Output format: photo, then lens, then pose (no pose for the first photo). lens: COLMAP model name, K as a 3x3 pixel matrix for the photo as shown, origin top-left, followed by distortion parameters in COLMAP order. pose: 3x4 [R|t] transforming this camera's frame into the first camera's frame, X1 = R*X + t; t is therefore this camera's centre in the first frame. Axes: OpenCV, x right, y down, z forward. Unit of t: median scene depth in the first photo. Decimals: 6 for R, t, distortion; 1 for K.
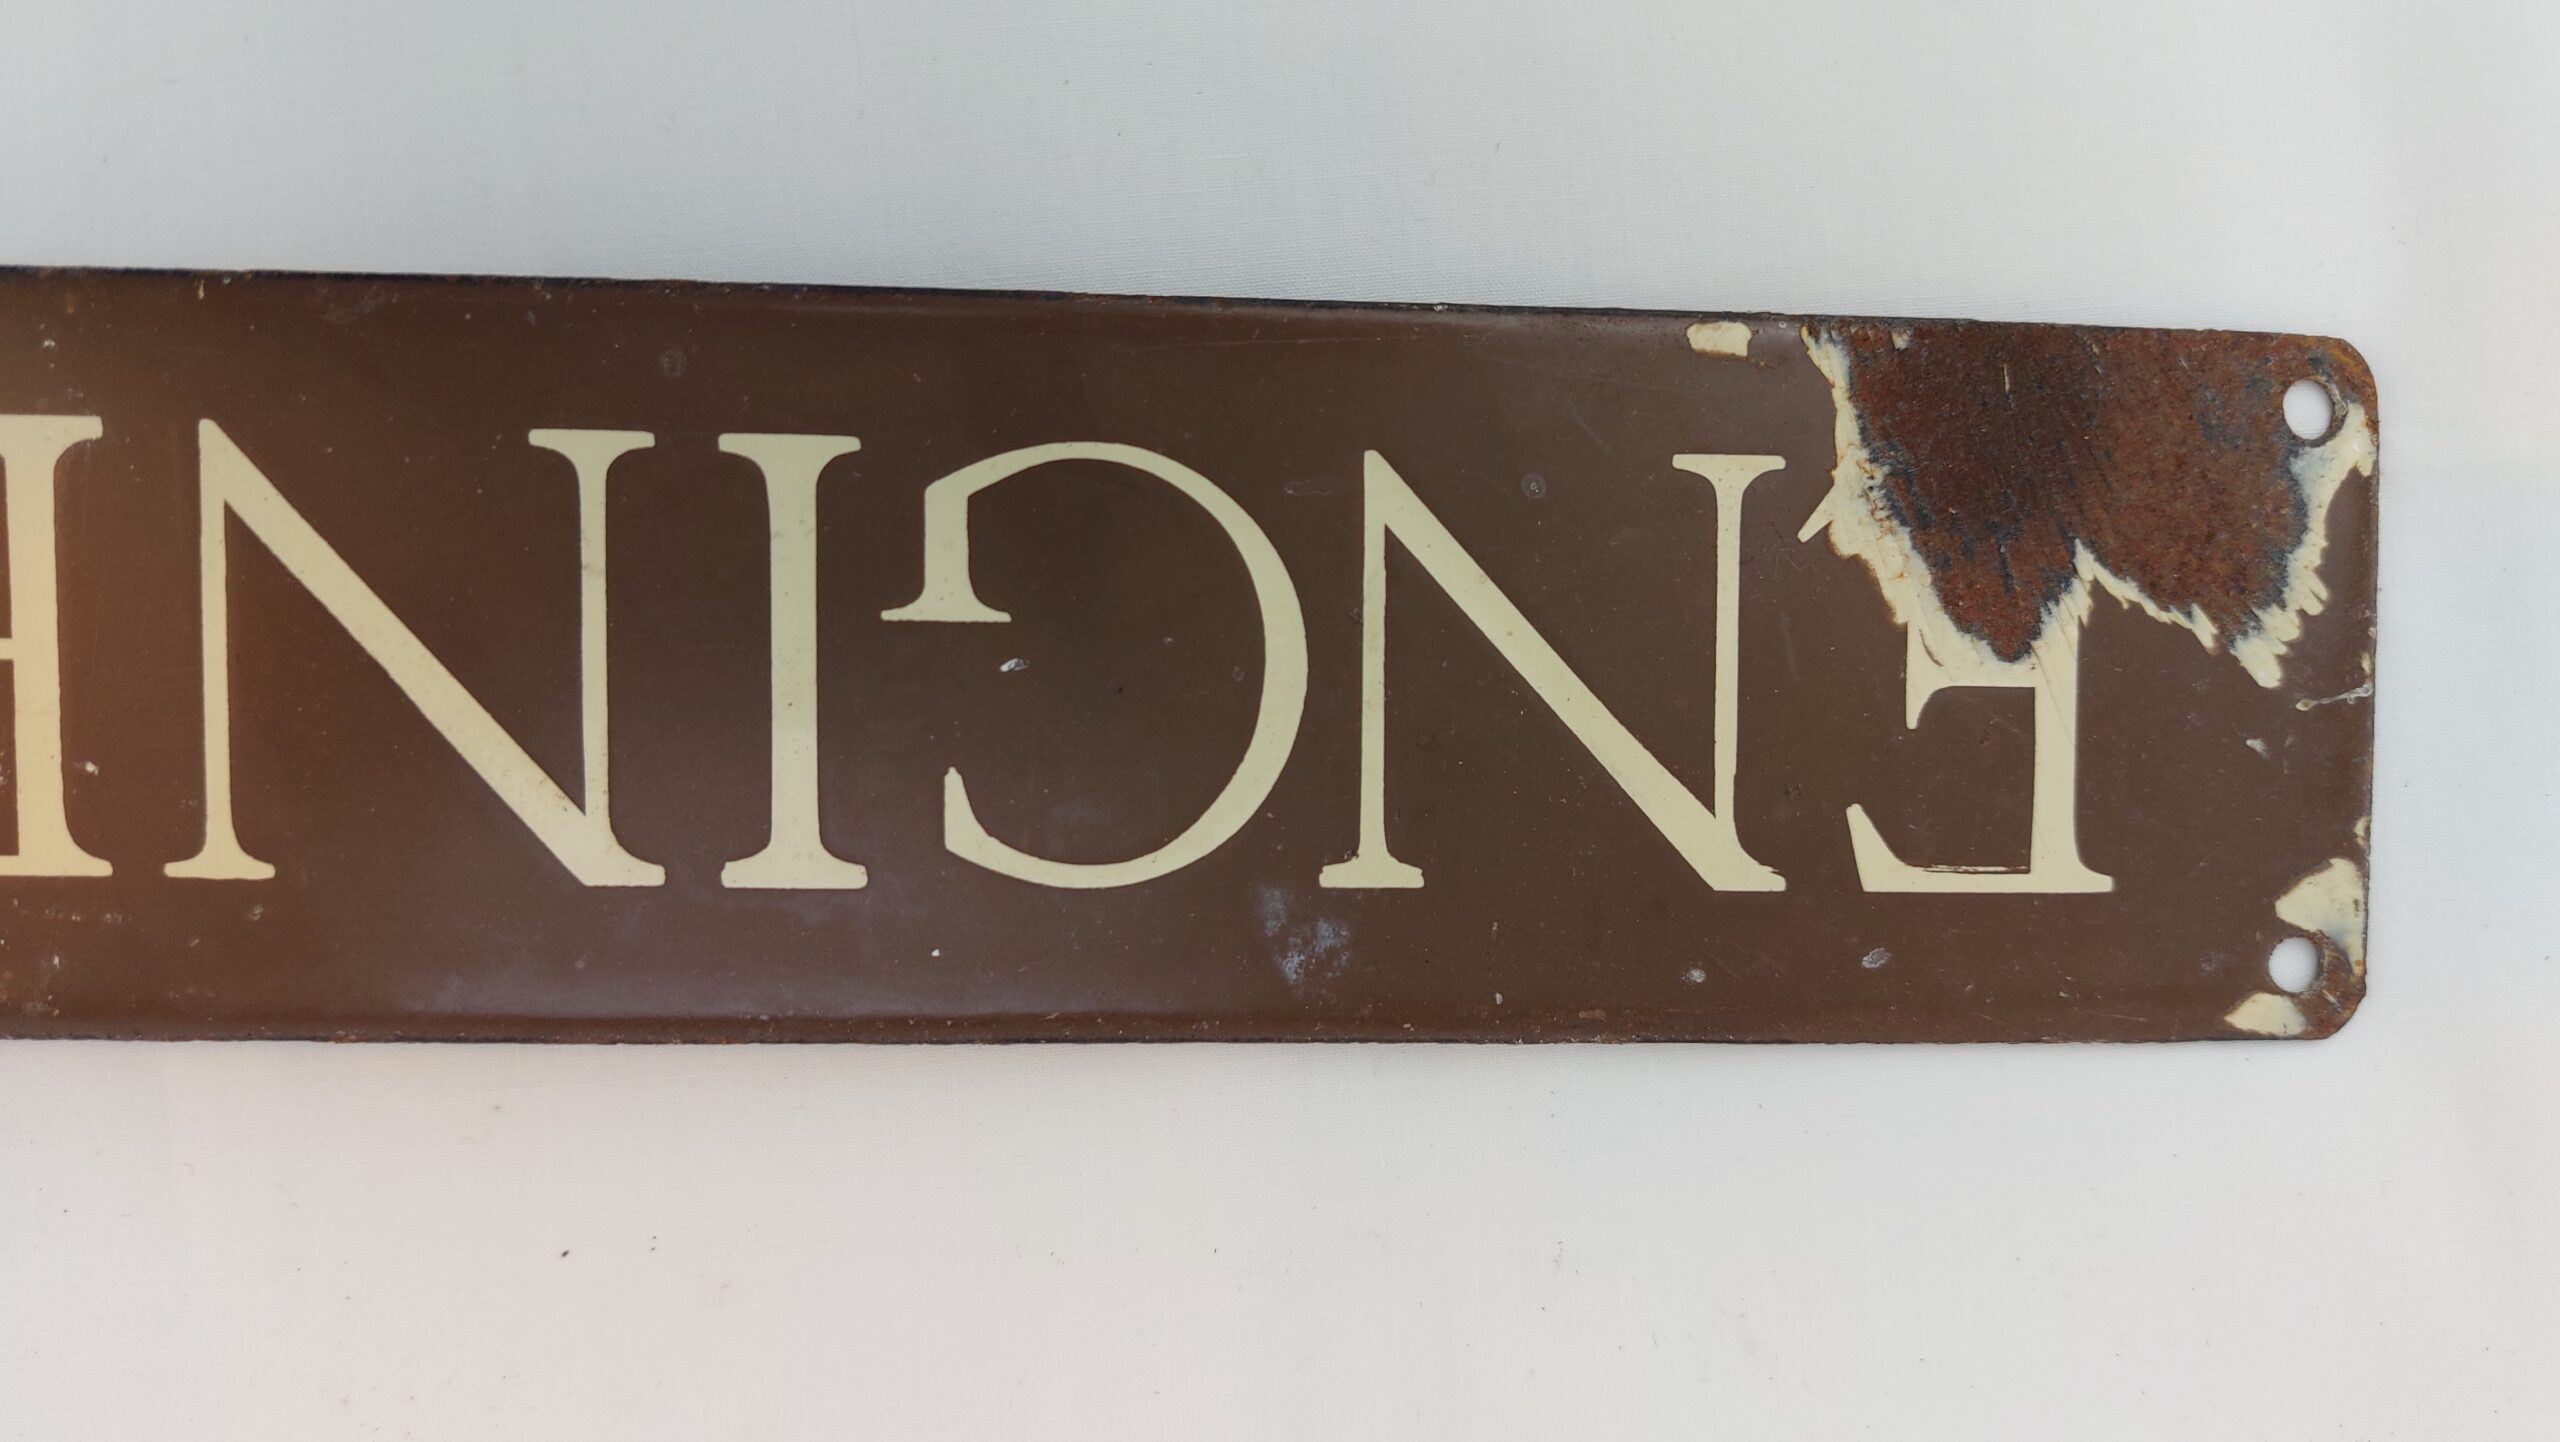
lens RADIAL K [[1862.3, 0, 1279.1], [0, 1862.3, 532.9], [0, 0, 1]] dist [0.049309, -0.062789]
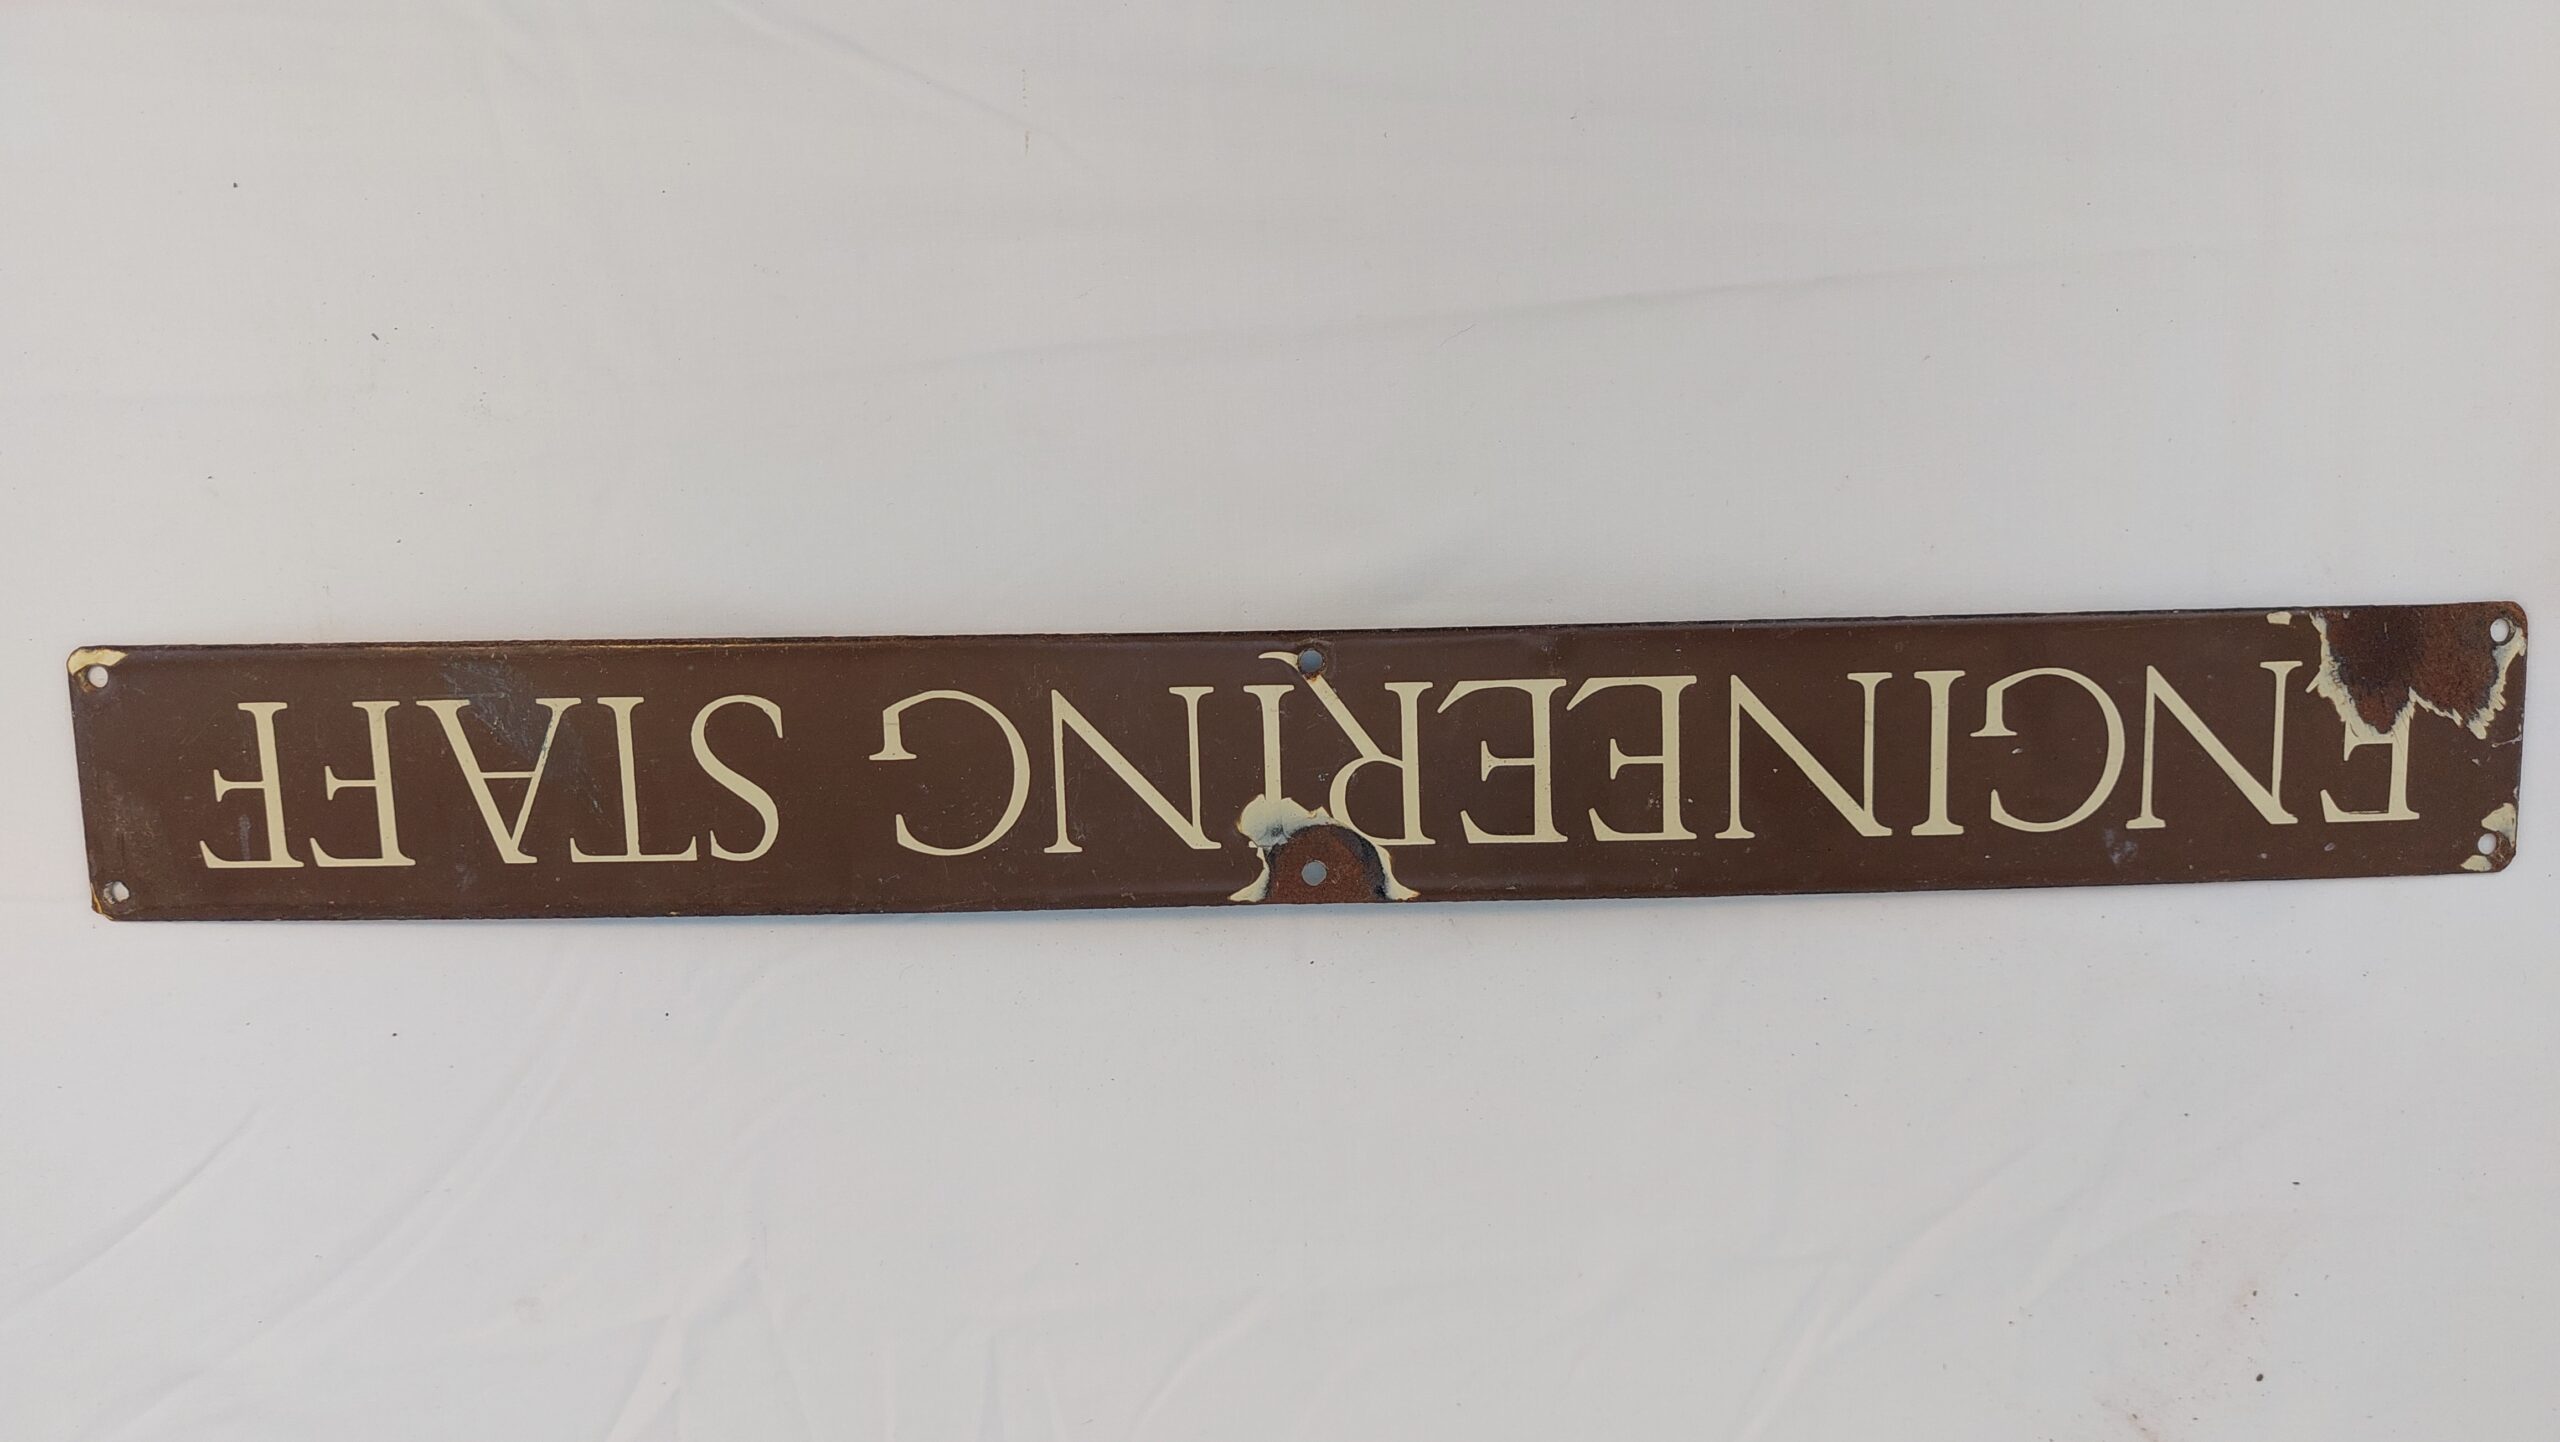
lens RADIAL K [[1745.4, 0, 1280.0], [0, 1745.4, 721.0], [0, 0, 1]] dist [0.039939, -0.000605]
pose [[0.999237, -0.039050, -0.000536, -1.177261], [0.038916, 0.994475, 0.097493, -0.256795], [-0.003274, -0.097440, 0.995236, -1.496778]]
